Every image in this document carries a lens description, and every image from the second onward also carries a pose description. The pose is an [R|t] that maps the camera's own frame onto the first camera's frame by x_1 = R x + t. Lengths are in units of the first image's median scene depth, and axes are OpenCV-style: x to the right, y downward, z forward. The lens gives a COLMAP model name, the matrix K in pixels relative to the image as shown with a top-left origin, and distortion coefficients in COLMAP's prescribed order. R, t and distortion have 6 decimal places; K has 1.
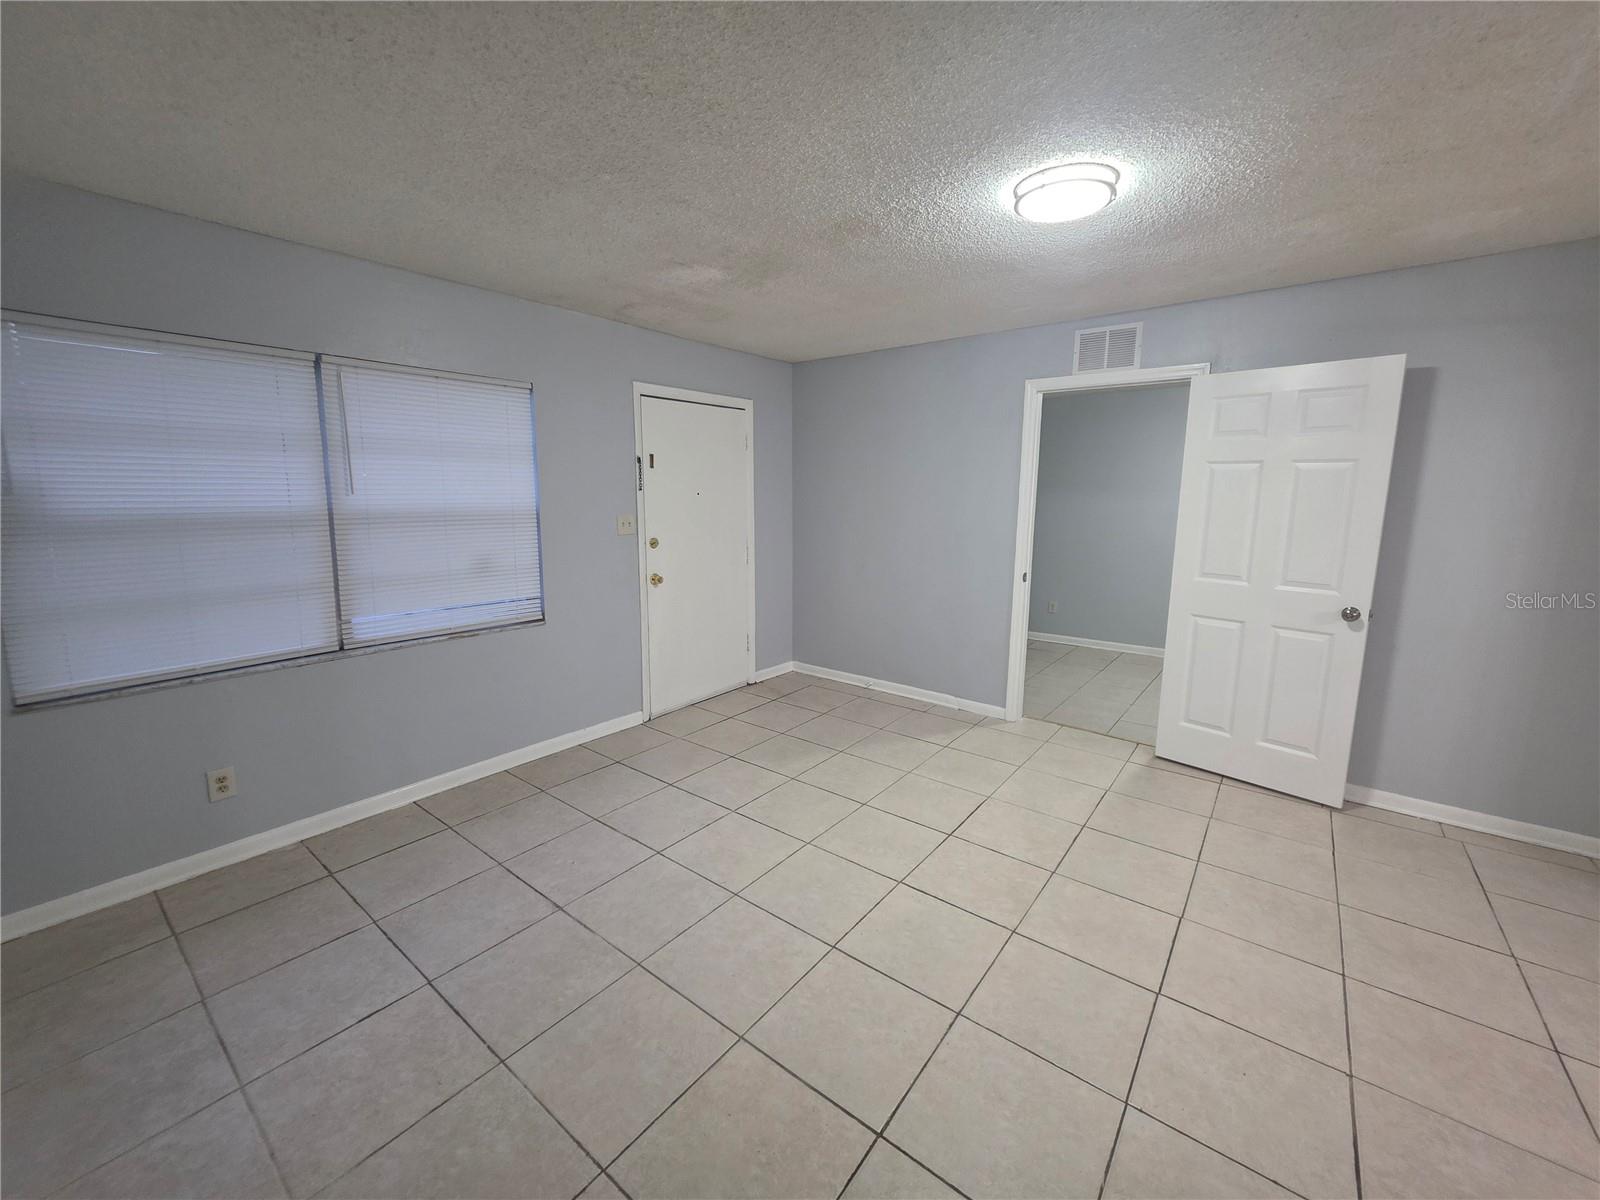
lens RADIAL K [[643.7, 0, 803.5], [0, 643.7, 581.4], [0, 0, 1]] dist [0.000902, -0.000154]
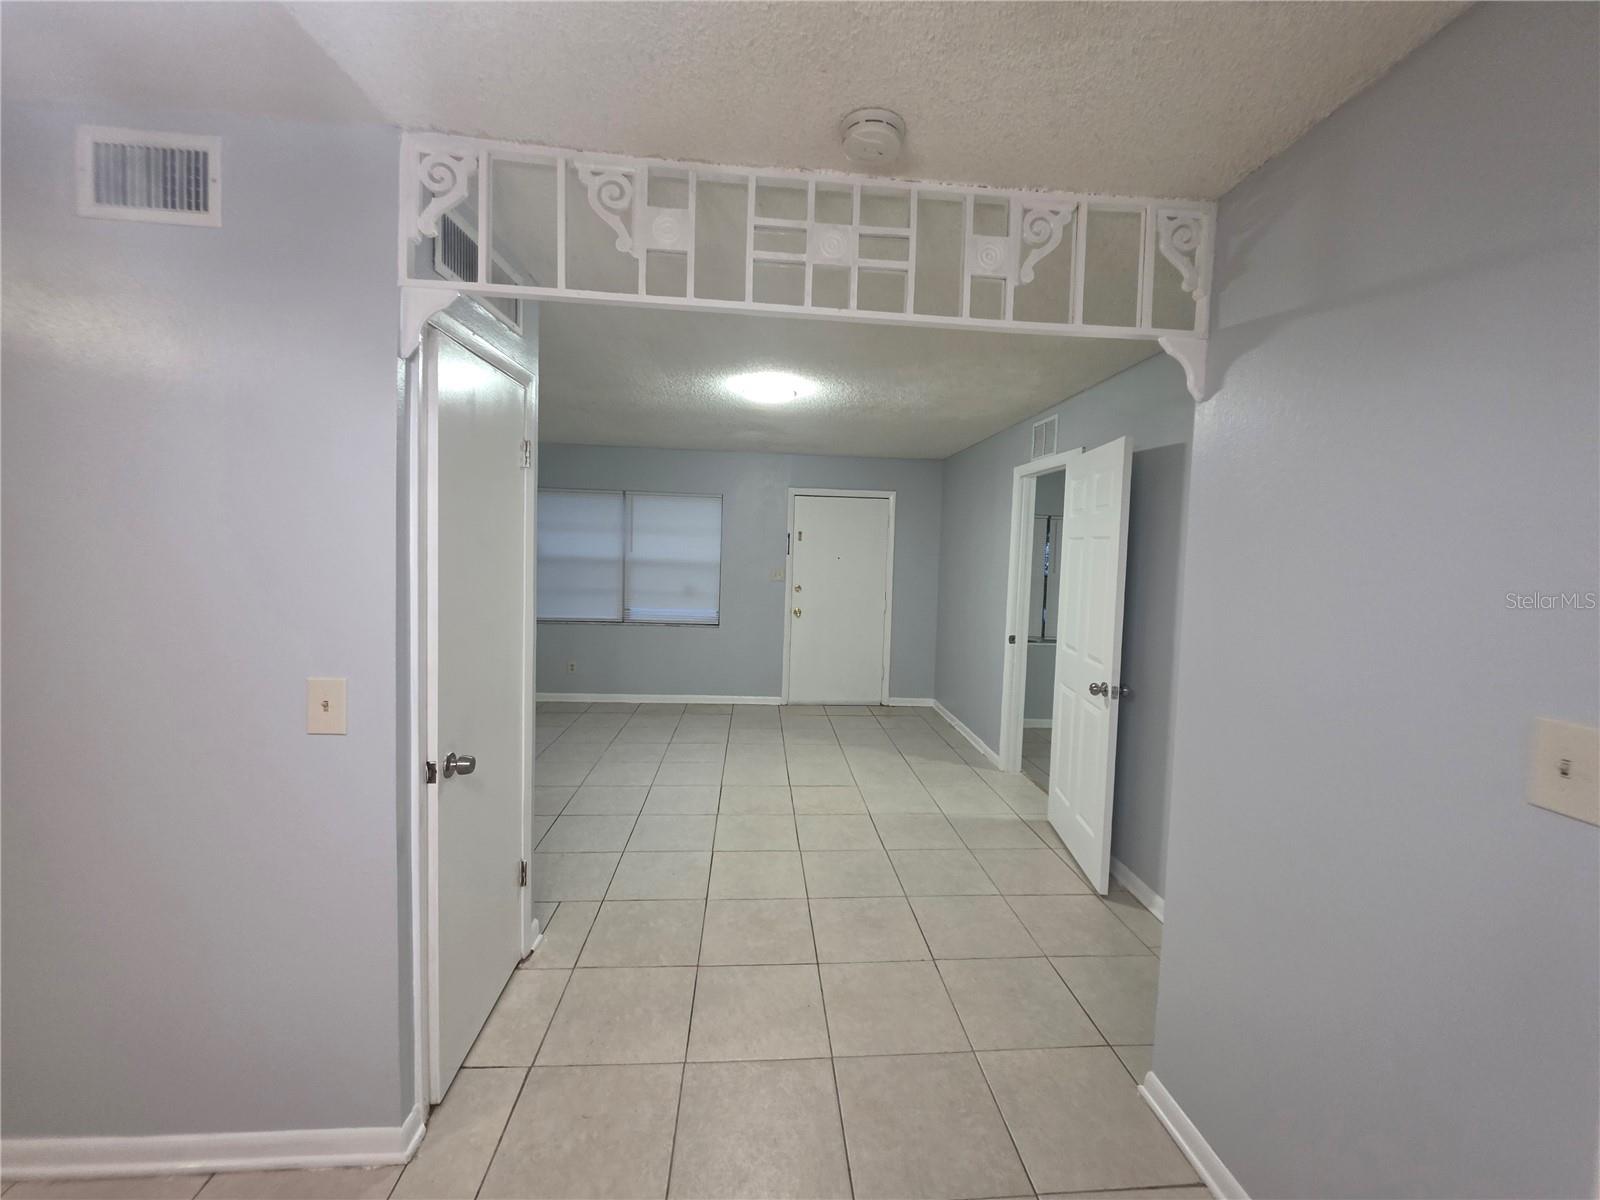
lens RADIAL K [[639.9, 0, 804.5], [0, 639.9, 580.4], [0, 0, 1]] dist [0.000776, -0.000370]
pose [[0.672563, 0.052363, -0.738185, 1.051366], [-0.134828, 0.989469, -0.052654, -0.001016], [0.727654, 0.134941, 0.672541, -0.022538]]
